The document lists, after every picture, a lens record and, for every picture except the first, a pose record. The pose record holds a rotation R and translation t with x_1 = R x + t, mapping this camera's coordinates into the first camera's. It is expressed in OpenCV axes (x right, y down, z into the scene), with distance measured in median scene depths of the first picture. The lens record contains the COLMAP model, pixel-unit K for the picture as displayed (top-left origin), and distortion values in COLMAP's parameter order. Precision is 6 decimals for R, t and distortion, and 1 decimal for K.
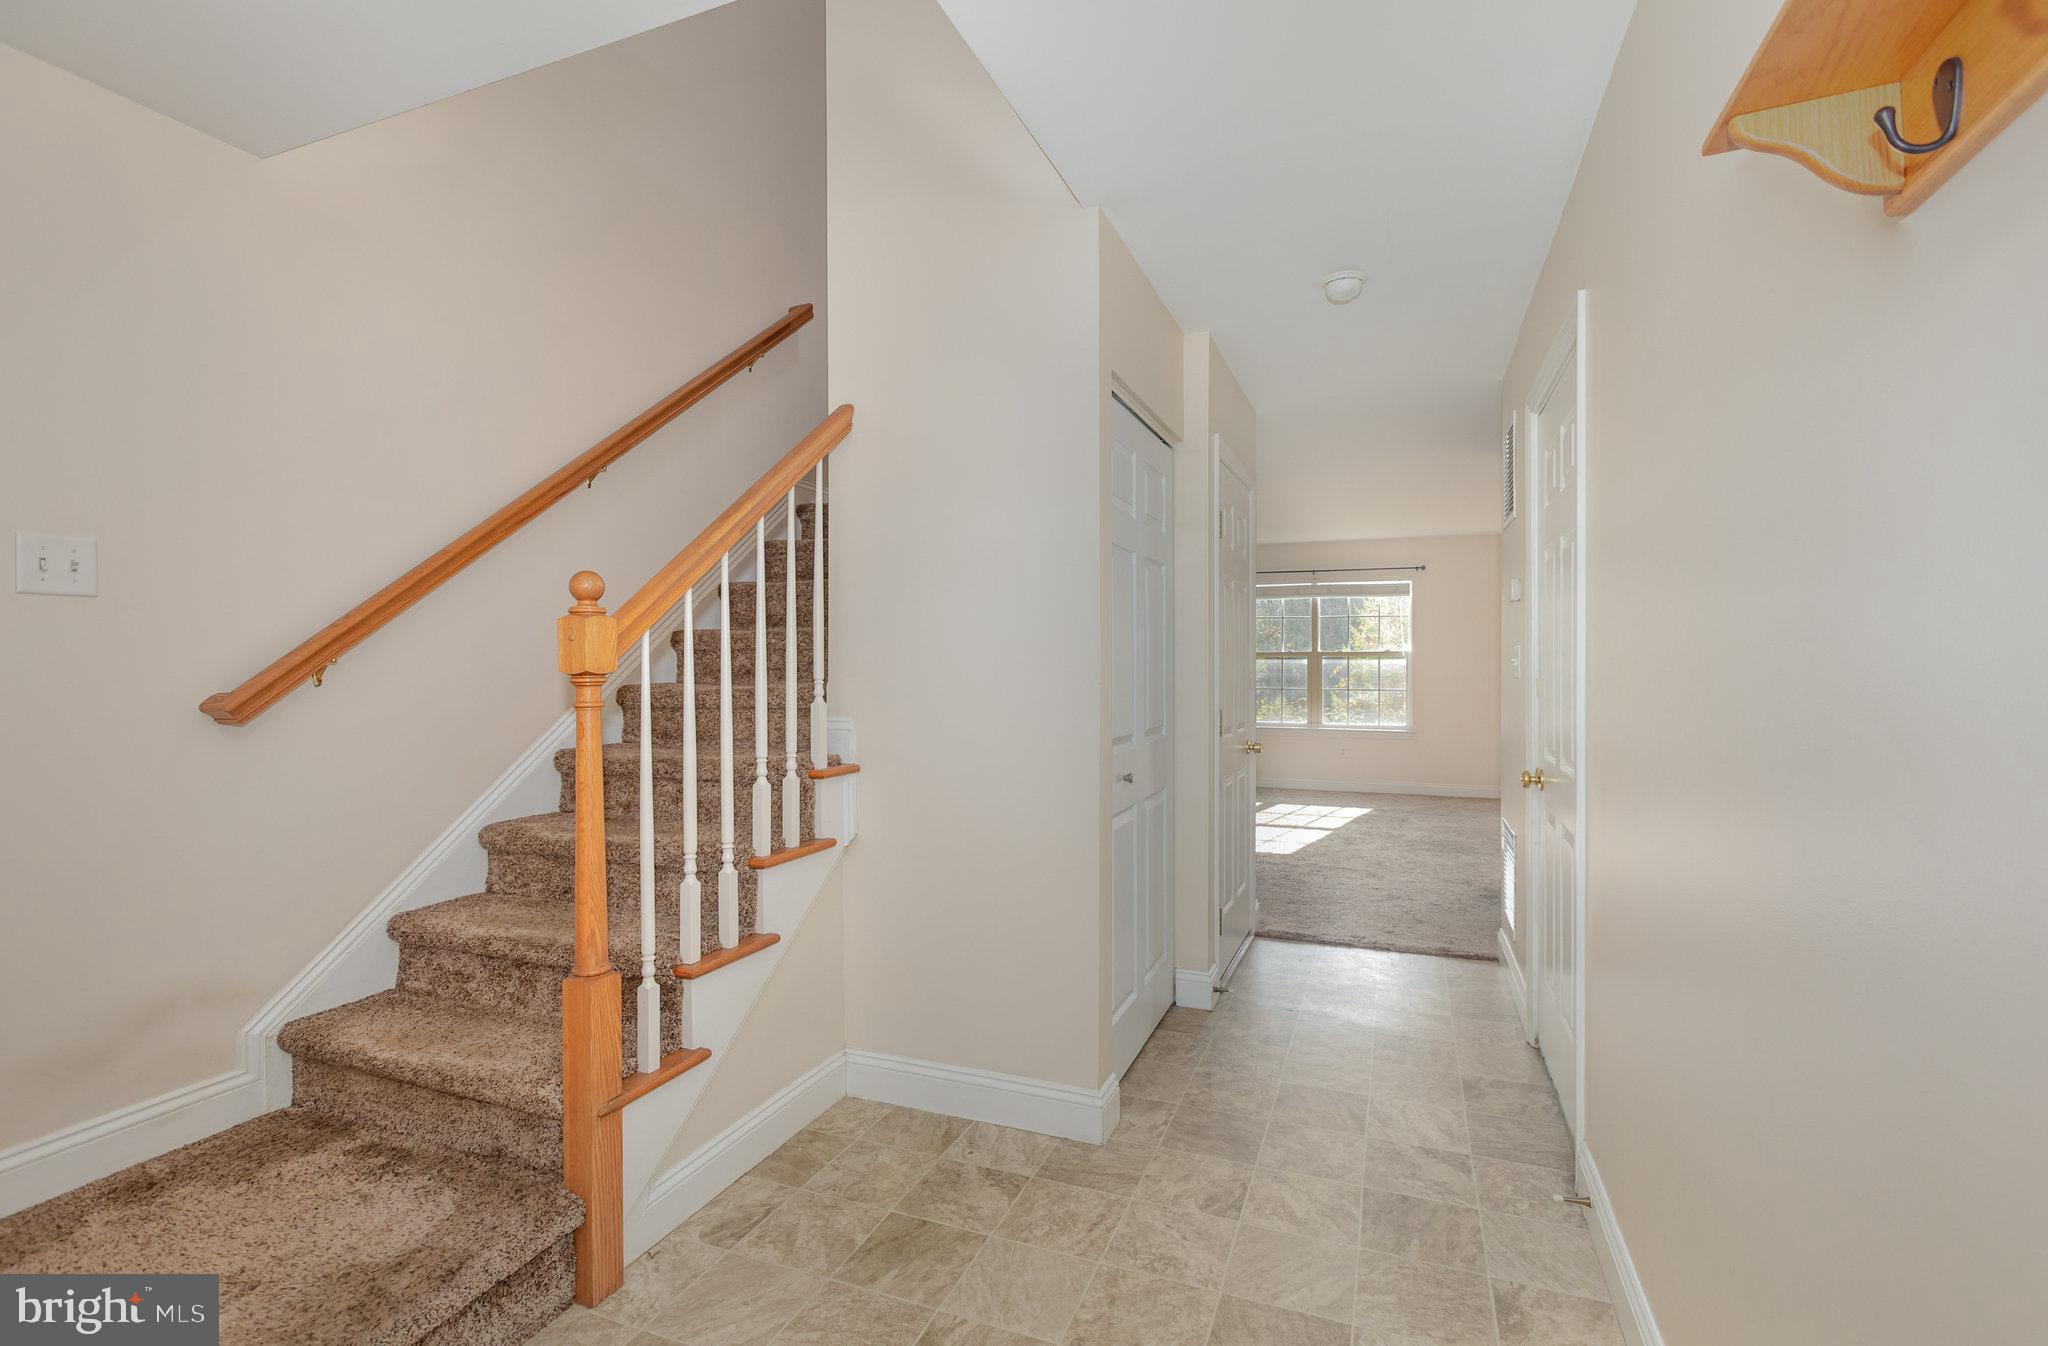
lens RADIAL K [[916.7, 0, 1029.0], [0, 916.7, 670.6], [0, 0, 1]] dist [0.002395, -0.000067]
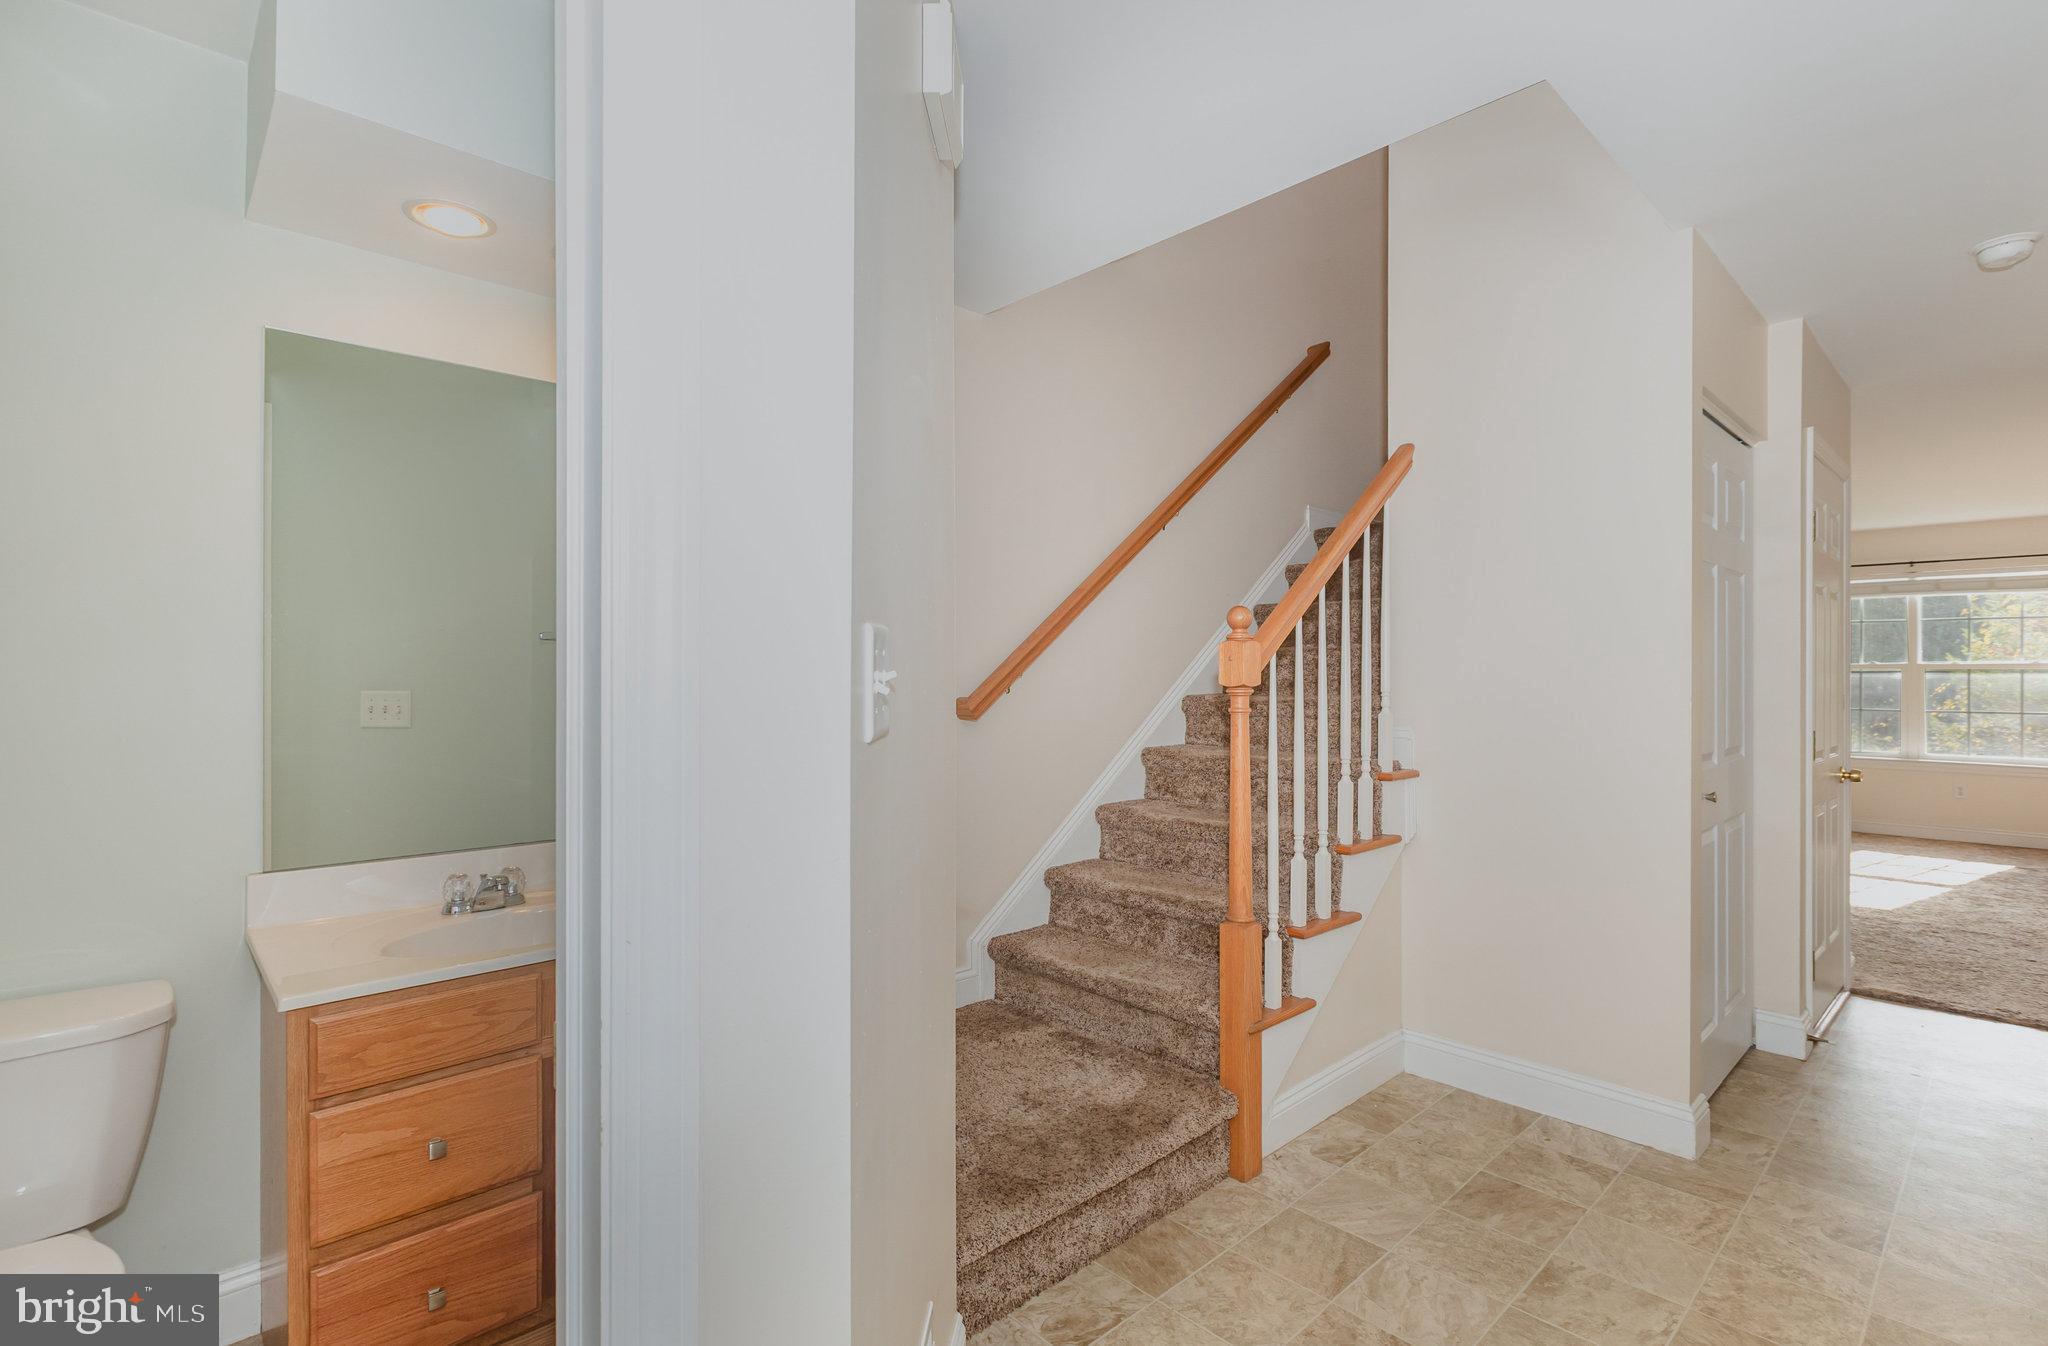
lens RADIAL K [[946.0, 0, 1032.7], [0, 946.0, 675.8], [0, 0, 1]] dist [0.000995, -0.001963]
pose [[0.908267, 0.002955, -0.418380, -0.154775], [-0.006304, 0.999958, -0.006623, -0.000482], [0.418343, 0.008653, 0.908248, -0.259449]]
